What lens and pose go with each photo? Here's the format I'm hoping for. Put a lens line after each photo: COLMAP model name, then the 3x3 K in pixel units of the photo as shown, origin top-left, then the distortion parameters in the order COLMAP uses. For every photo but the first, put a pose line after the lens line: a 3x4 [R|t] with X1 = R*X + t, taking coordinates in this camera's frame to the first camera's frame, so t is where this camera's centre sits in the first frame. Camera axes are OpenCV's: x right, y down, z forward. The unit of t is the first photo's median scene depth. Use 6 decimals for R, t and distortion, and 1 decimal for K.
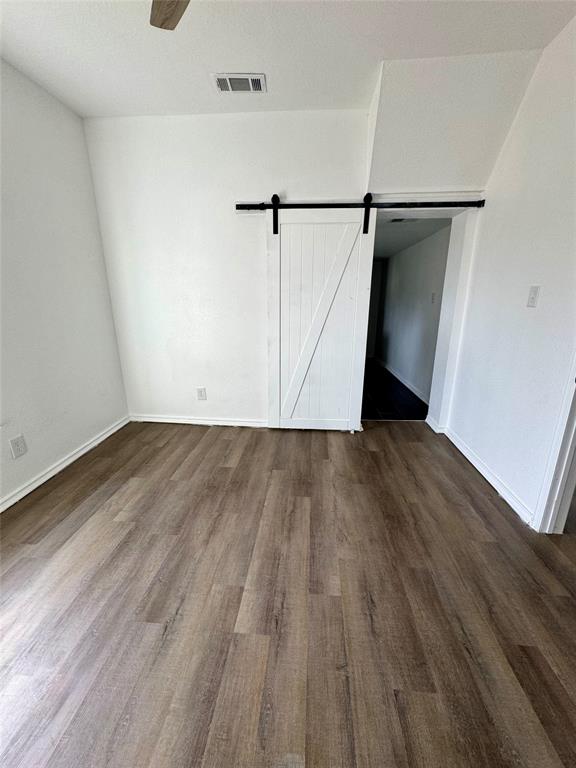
lens RADIAL K [[311.1, 0, 289.8], [0, 311.1, 383.0], [0, 0, 1]] dist [0.001665, -0.000088]
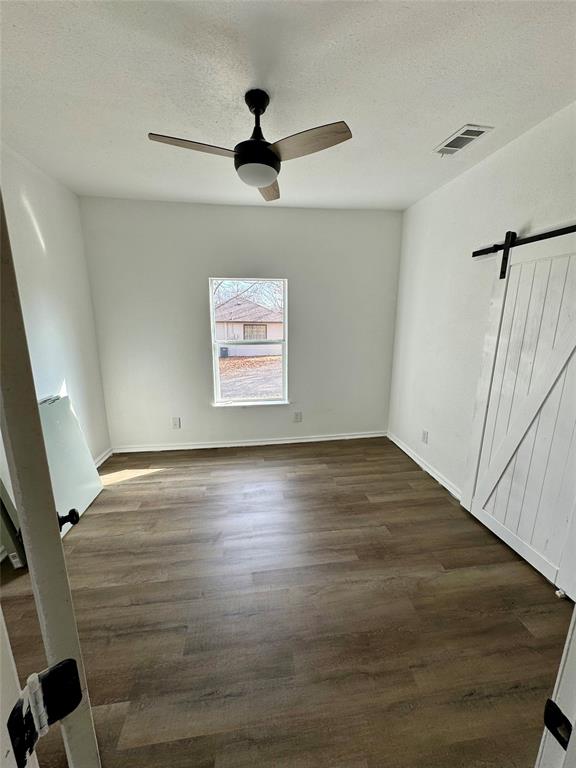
lens RADIAL K [[311.1, 0, 289.2], [0, 311.1, 383.8], [0, 0, 1]] dist [0.001665, -0.000088]
pose [[0.200682, 0.209397, -0.957016, 0.727842], [-0.259378, 0.953384, 0.154212, -0.220390], [0.944696, 0.217282, 0.245640, 0.373494]]
